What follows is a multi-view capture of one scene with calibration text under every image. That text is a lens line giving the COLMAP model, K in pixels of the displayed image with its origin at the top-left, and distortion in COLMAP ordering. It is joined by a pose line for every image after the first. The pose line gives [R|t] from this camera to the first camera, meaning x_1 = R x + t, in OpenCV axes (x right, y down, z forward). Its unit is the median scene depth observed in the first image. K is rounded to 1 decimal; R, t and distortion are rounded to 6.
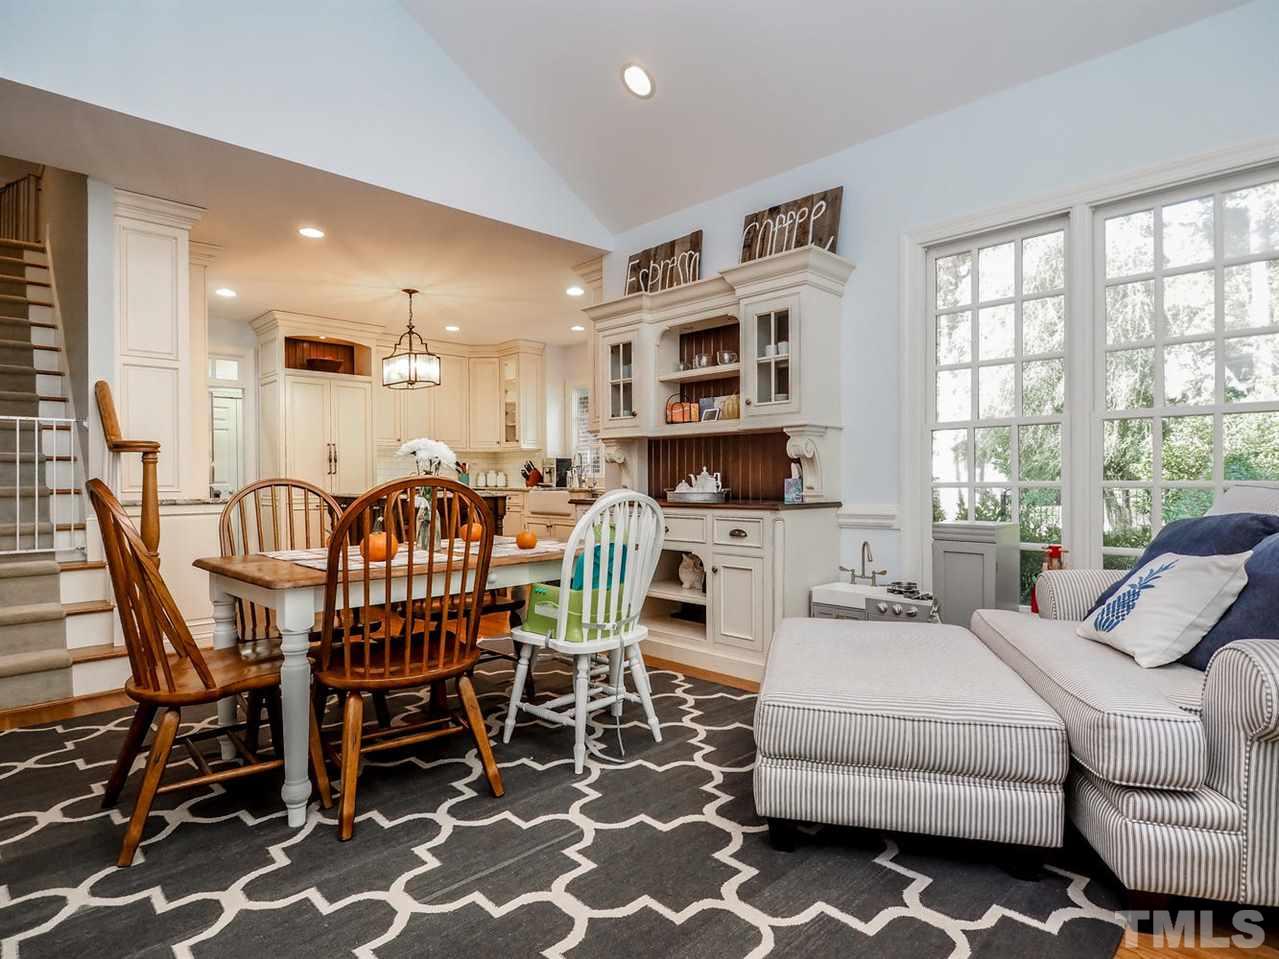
lens RADIAL K [[707.4, 0, 627.2], [0, 707.4, 478.3], [0, 0, 1]] dist [0.004506, -0.000460]
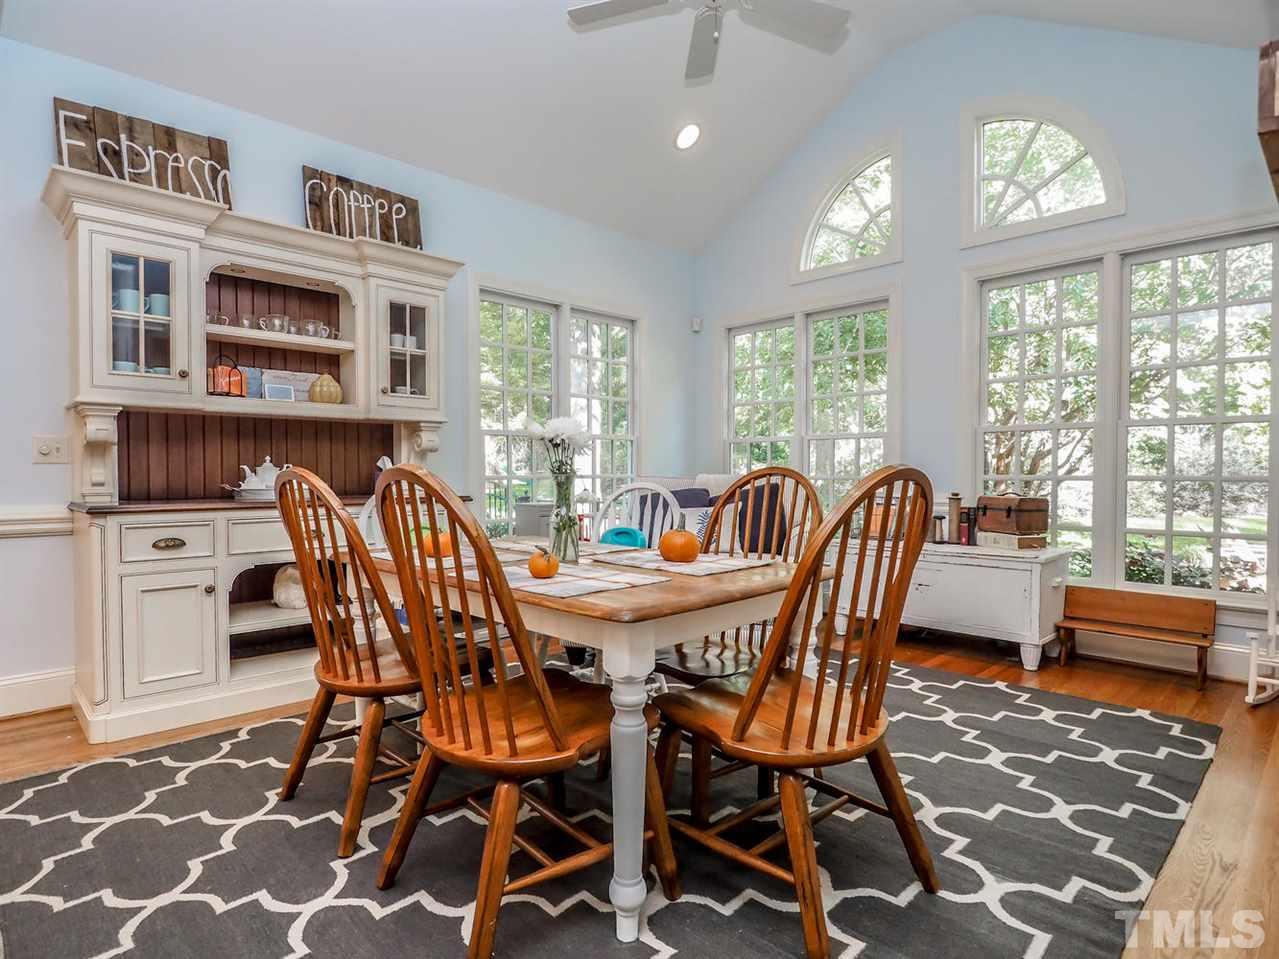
lens RADIAL K [[707.4, 0, 633.6], [0, 707.4, 483.8], [0, 0, 1]] dist [0.004506, -0.000460]
pose [[0.004146, -0.014186, 0.999891, -0.968964], [-0.003951, 0.999891, 0.014203, 0.002963], [-0.999984, -0.004010, 0.004089, 0.826897]]
